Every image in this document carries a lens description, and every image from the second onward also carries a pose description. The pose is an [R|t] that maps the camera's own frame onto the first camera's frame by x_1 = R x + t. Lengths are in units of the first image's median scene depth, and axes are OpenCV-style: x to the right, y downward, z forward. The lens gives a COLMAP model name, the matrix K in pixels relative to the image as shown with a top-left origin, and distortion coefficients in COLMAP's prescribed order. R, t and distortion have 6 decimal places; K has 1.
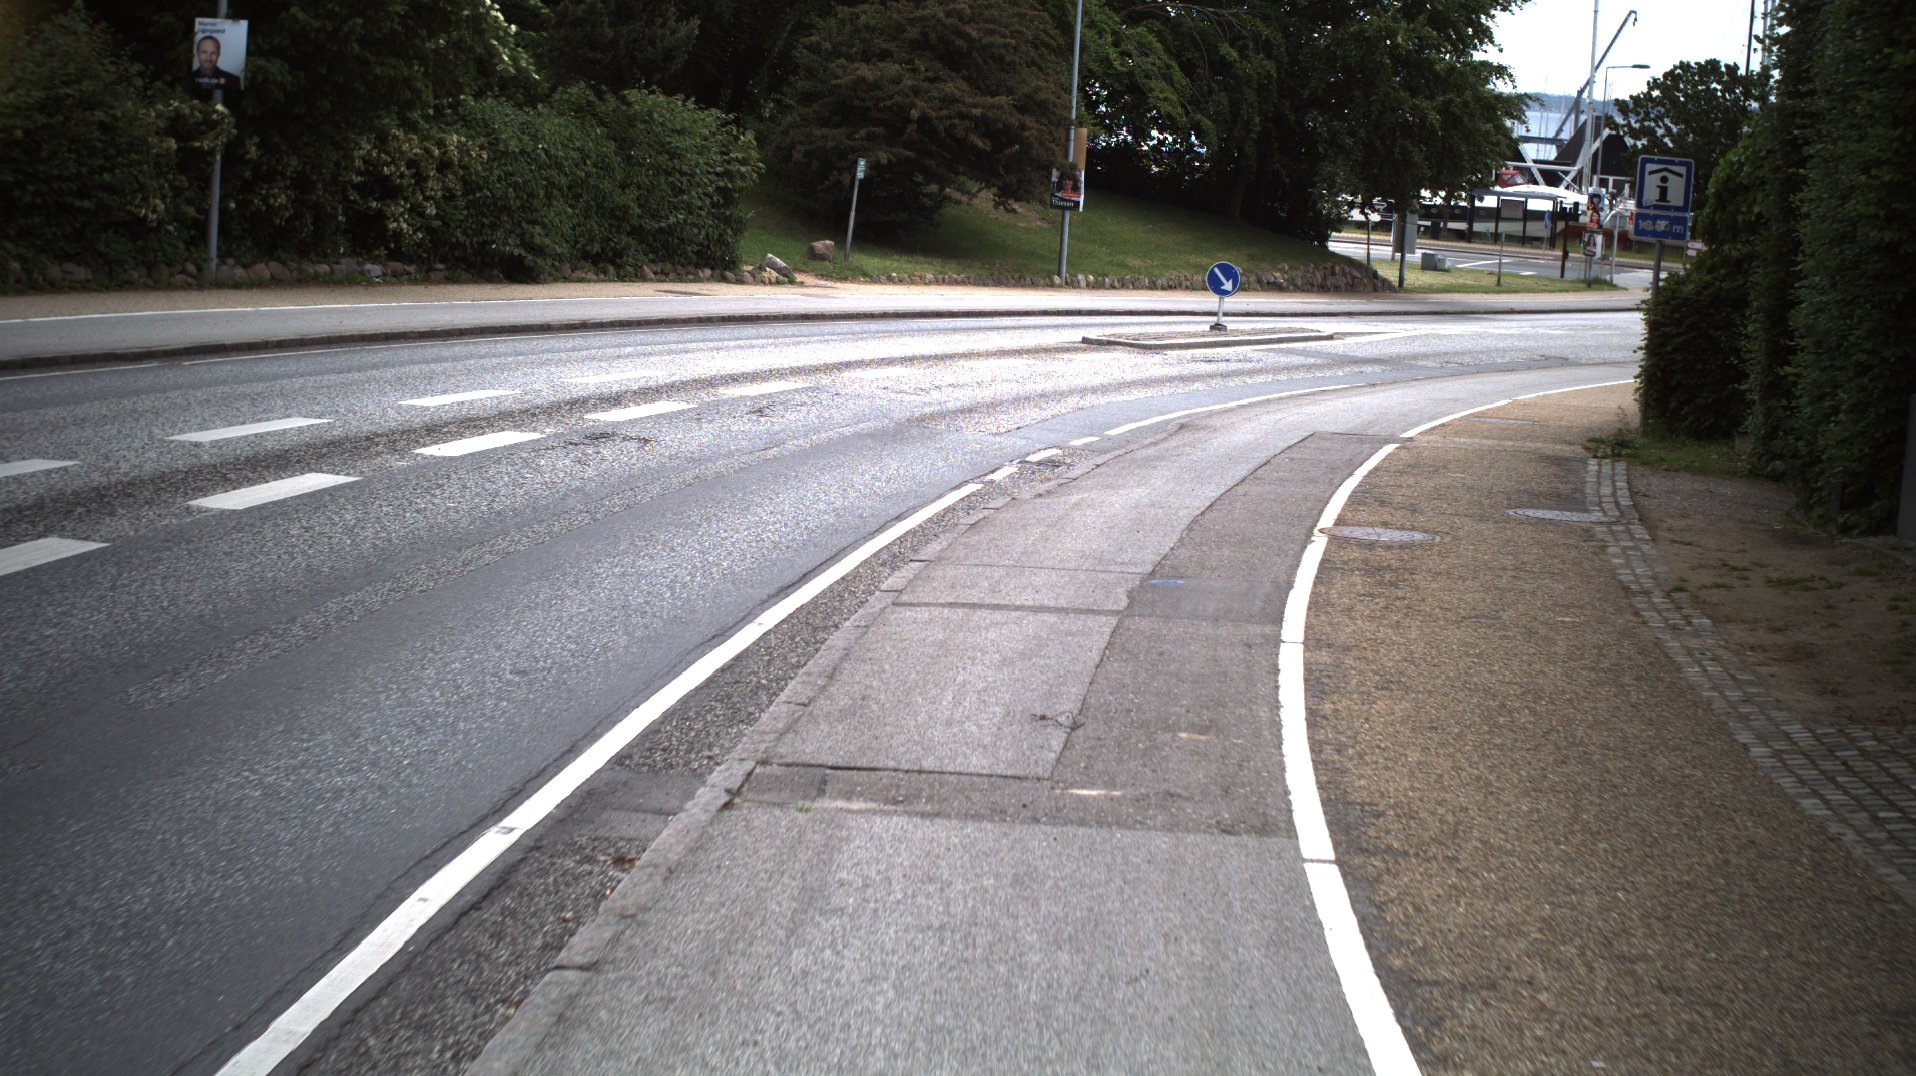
lens RADIAL K [[3344.1, 0, 958.0], [0, 3344.1, 538.0], [0, 0, 1]] dist [-0.287890, 0.301529]
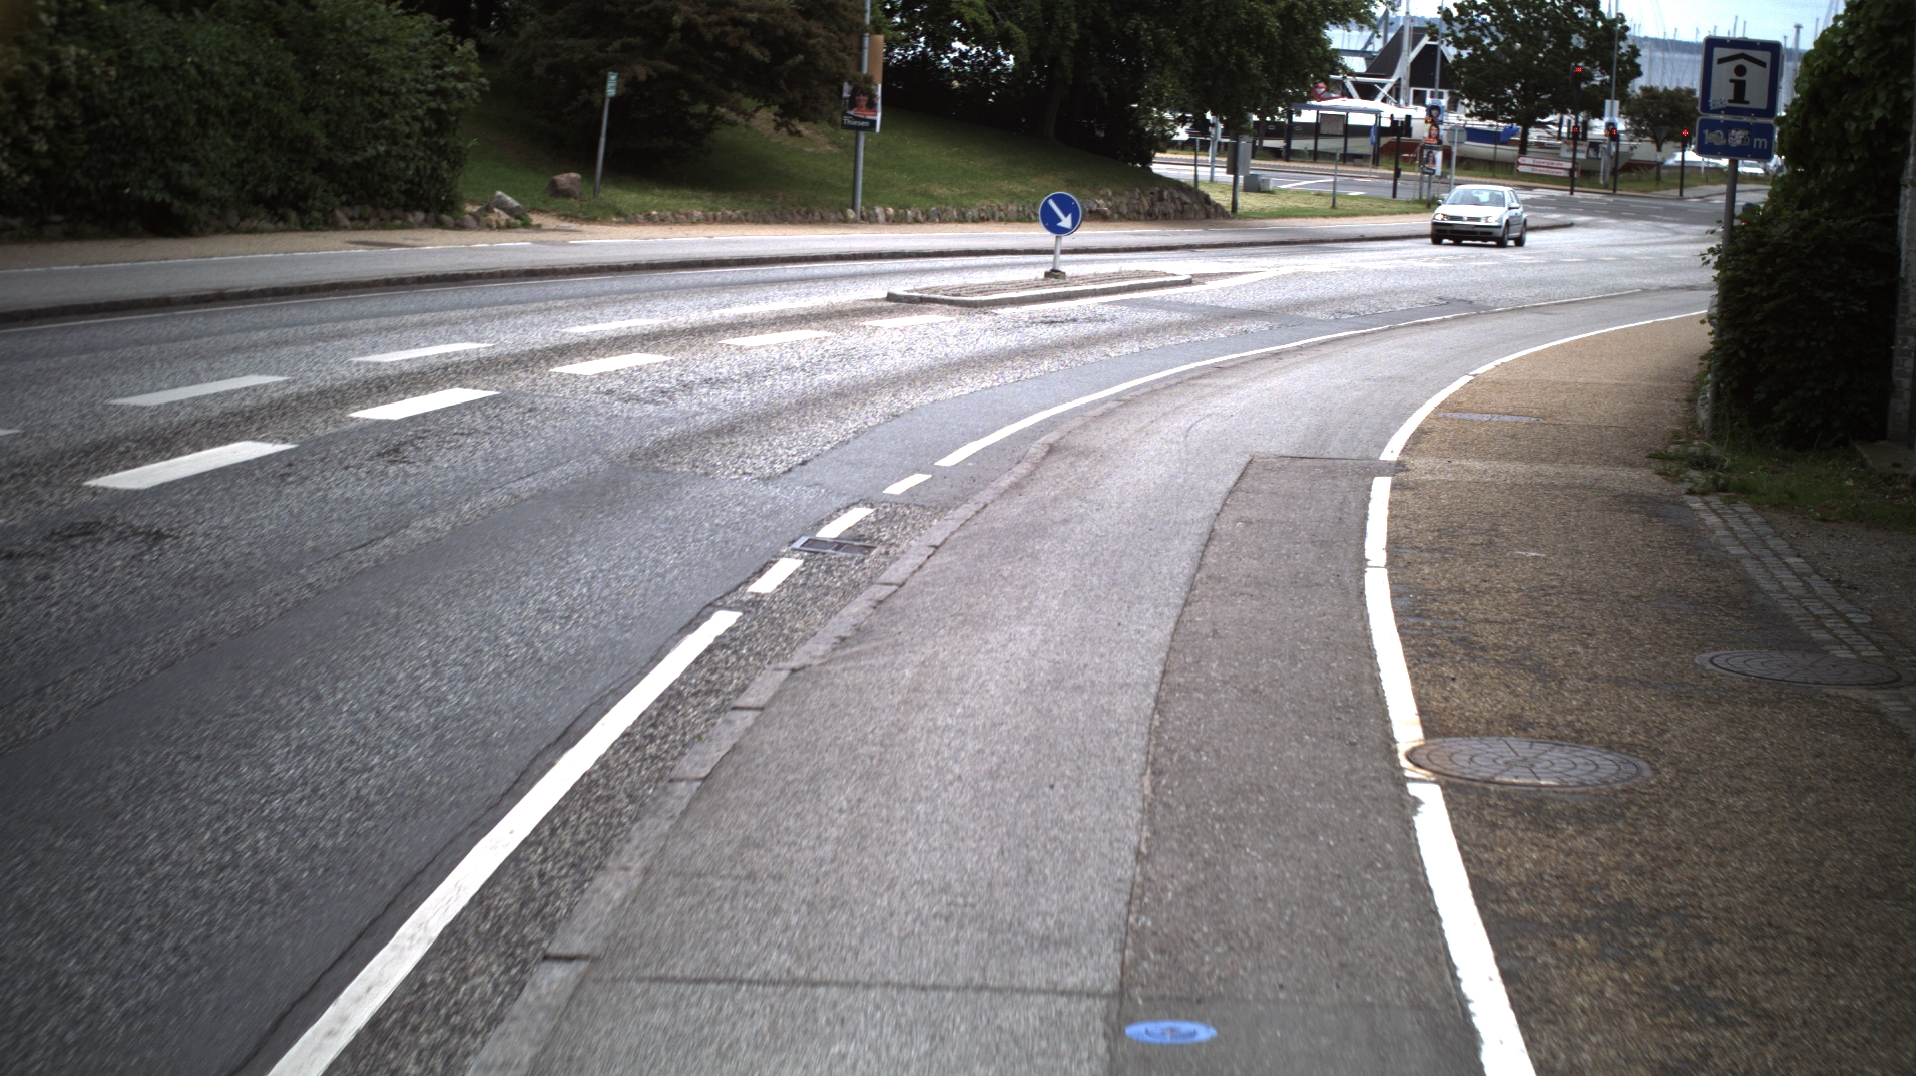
lens RADIAL K [[3344.1, 0, 958.0], [0, 3344.1, 538.0], [0, 0, 1]] dist [-0.287890, 0.301529]
pose [[0.997926, -0.020420, 0.061049, 0.004436], [0.019040, 0.999552, 0.023110, -0.018137], [-0.061494, -0.021899, 0.997867, 0.194572]]
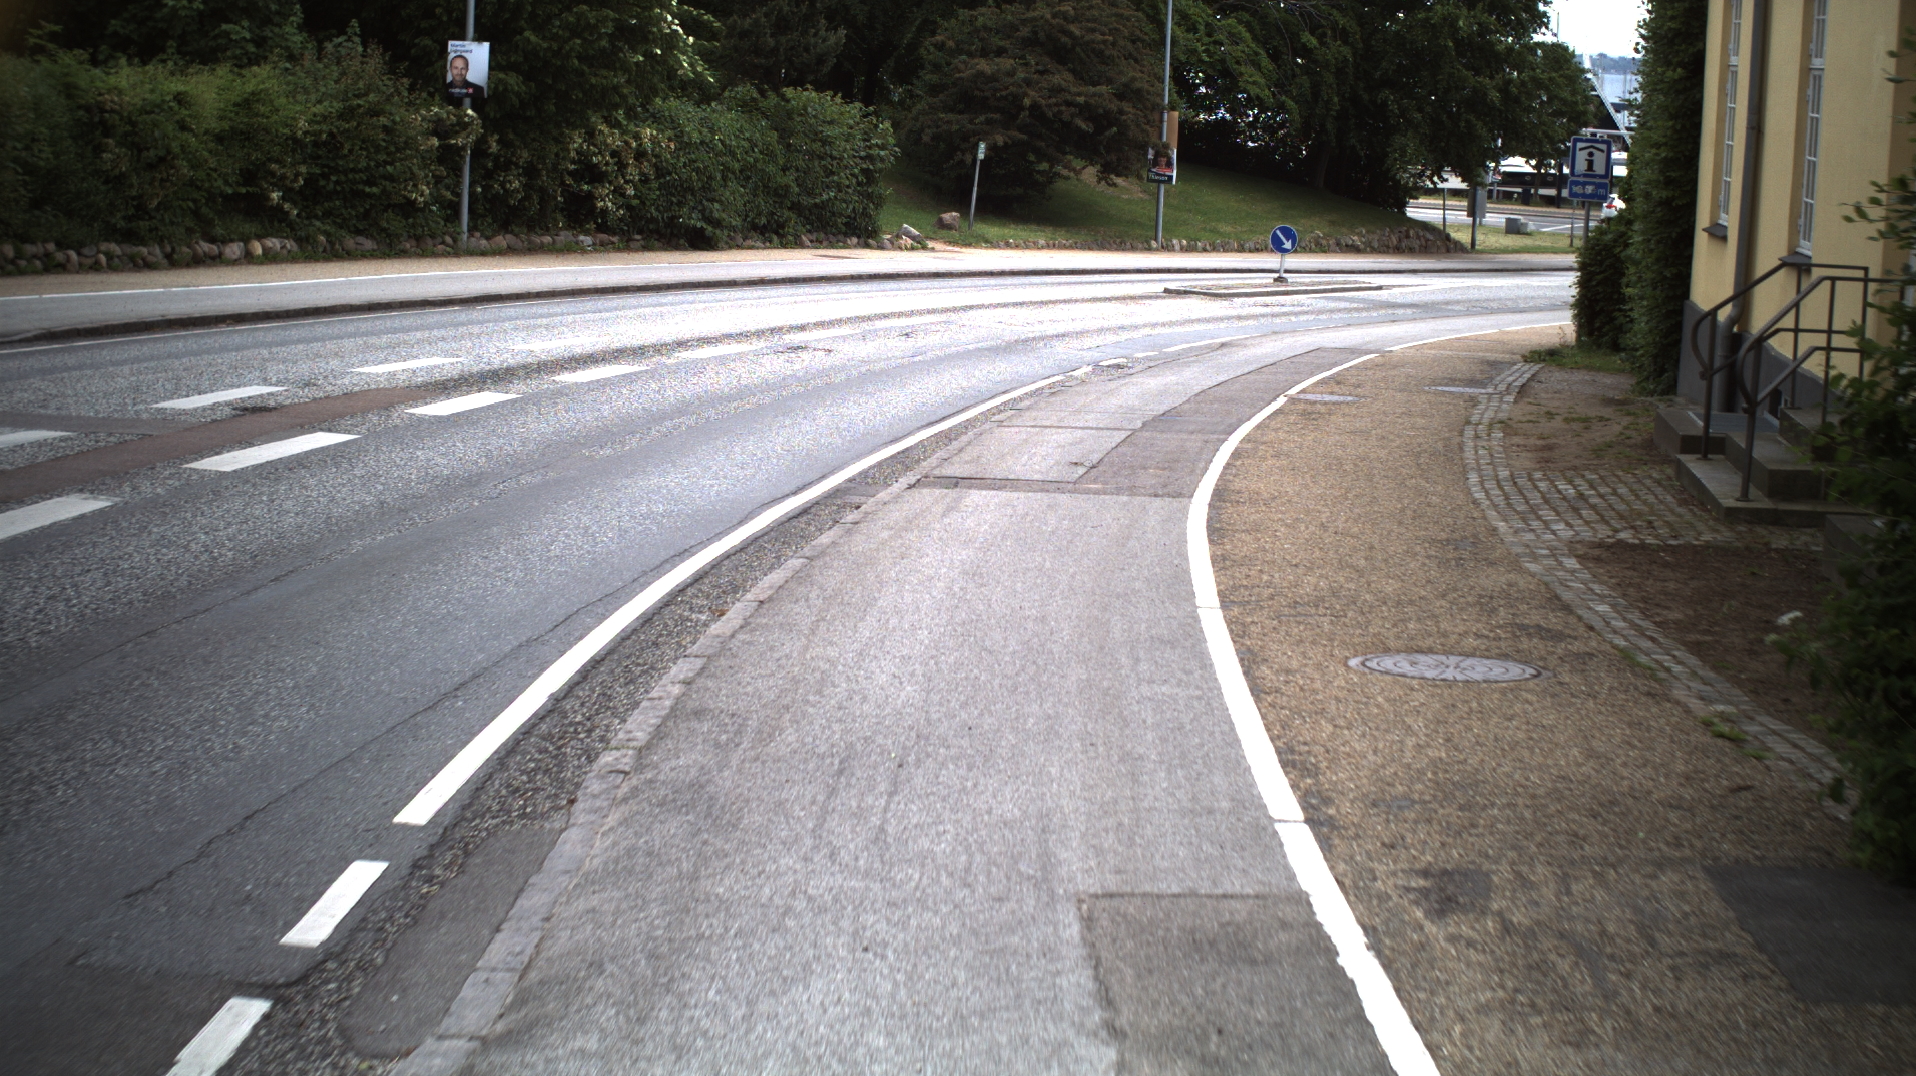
lens RADIAL K [[3344.1, 0, 958.0], [0, 3344.1, 538.0], [0, 0, 1]] dist [-0.287890, 0.301529]
pose [[0.999172, -0.012136, -0.038839, 0.007253], [0.012437, 0.999894, 0.007511, 0.018457], [0.038744, -0.007987, 0.999217, -0.193186]]
